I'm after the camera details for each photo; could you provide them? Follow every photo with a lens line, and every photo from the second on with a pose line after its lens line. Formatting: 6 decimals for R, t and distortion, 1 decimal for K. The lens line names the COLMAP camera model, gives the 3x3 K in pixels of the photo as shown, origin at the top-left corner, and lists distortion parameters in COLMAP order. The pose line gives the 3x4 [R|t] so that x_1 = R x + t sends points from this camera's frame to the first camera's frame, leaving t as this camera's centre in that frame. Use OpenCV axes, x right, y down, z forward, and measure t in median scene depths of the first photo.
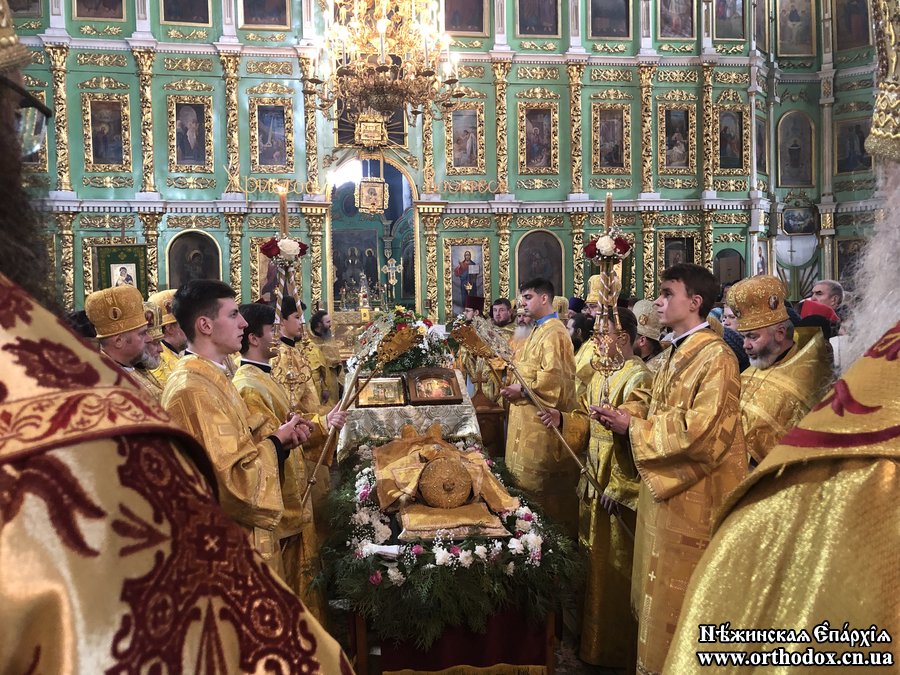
lens RADIAL K [[728.2, 0, 445.2], [0, 728.2, 336.3], [0, 0, 1]] dist [-0.006544, 0.007468]
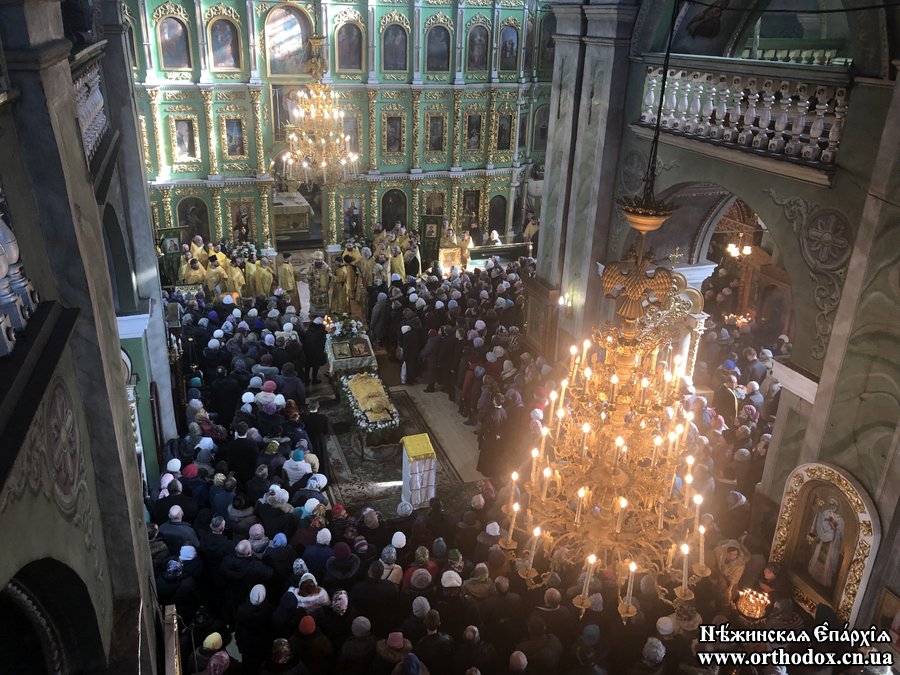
lens RADIAL K [[728.2, 0, 451.7], [0, 728.2, 335.3], [0, 0, 1]] dist [-0.006544, 0.007468]
pose [[0.975690, -0.039348, 0.215595, -0.124649], [-0.043297, 0.929753, 0.365630, -0.459781], [-0.214836, -0.366076, 0.905447, -0.732081]]
